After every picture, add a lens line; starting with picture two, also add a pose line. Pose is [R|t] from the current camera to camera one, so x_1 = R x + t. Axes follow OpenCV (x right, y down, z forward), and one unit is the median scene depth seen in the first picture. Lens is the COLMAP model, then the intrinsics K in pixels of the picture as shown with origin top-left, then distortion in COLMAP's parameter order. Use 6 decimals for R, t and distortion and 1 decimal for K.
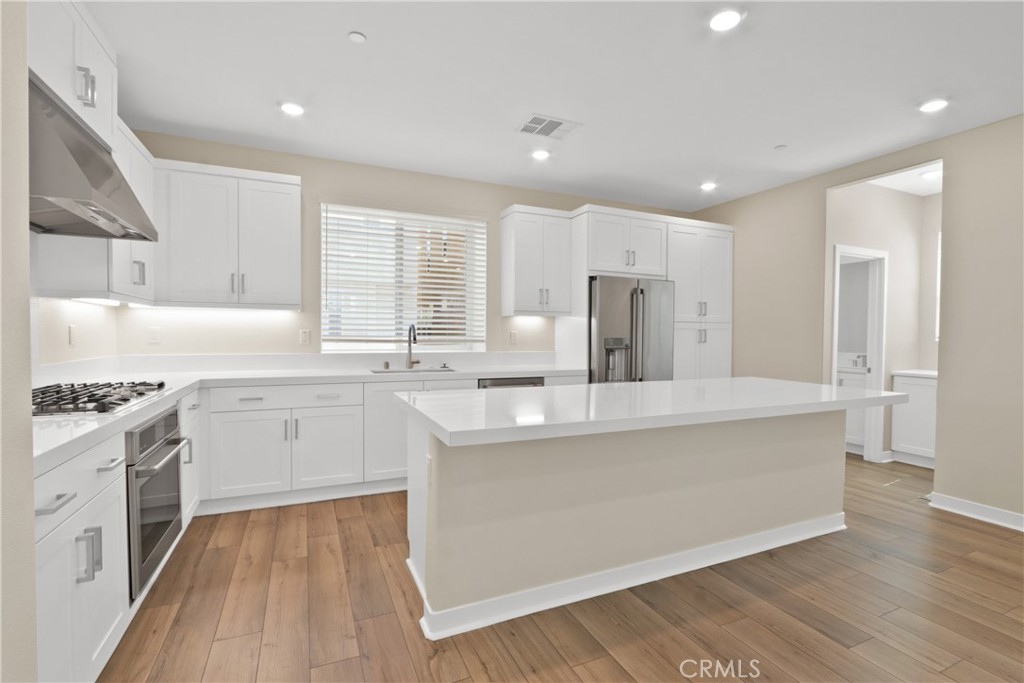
lens RADIAL K [[477.1, 0, 509.6], [0, 477.1, 335.4], [0, 0, 1]] dist [-0.001425, -0.000527]
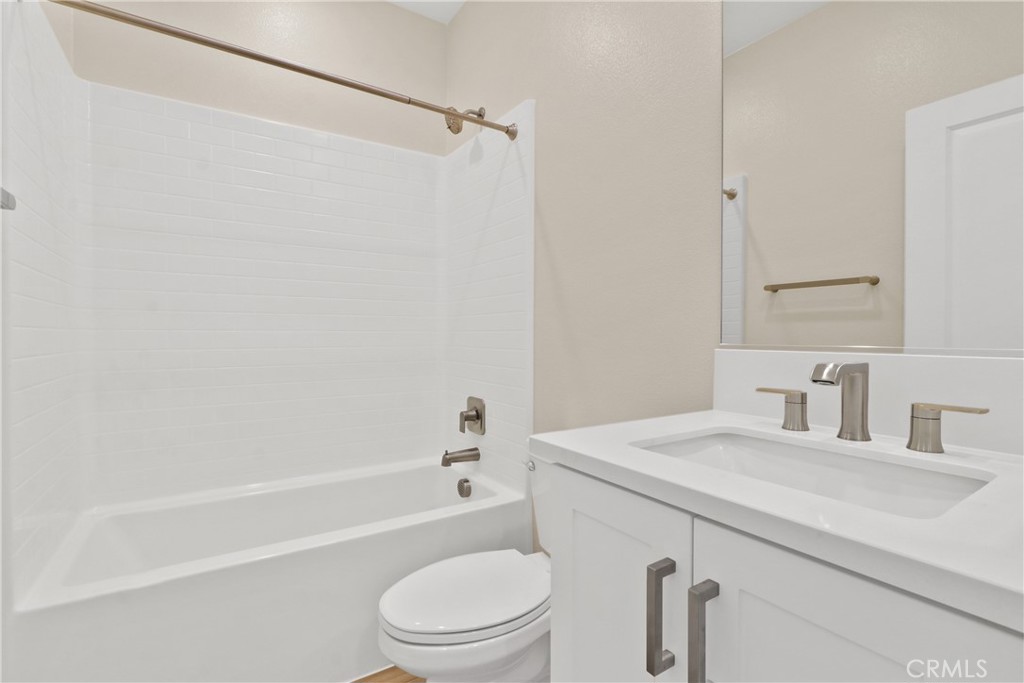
lens RADIAL K [[477.1, 0, 512.2], [0, 477.1, 349.5], [0, 0, 1]] dist [-0.001425, -0.000527]
pose [[0.993461, -0.010318, 0.113700, 0.601440], [0.009524, 0.999926, 0.007526, 0.032822], [-0.113770, -0.006394, 0.993487, 0.838587]]
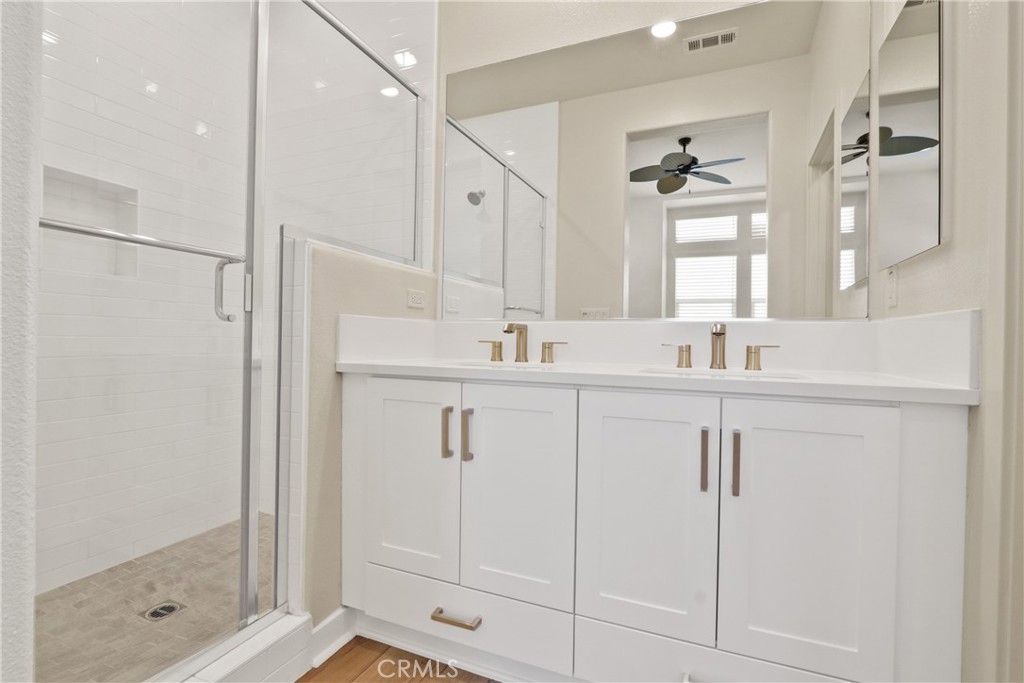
lens RADIAL K [[477.1, 0, 512.0], [0, 477.1, 336.0], [0, 0, 1]] dist [-0.001425, -0.000527]
pose [[0.762390, 0.001525, 0.647117, 0.514676], [-0.001877, 0.999998, -0.000145, 0.047906], [-0.647116, -0.001104, 0.762391, 0.737162]]
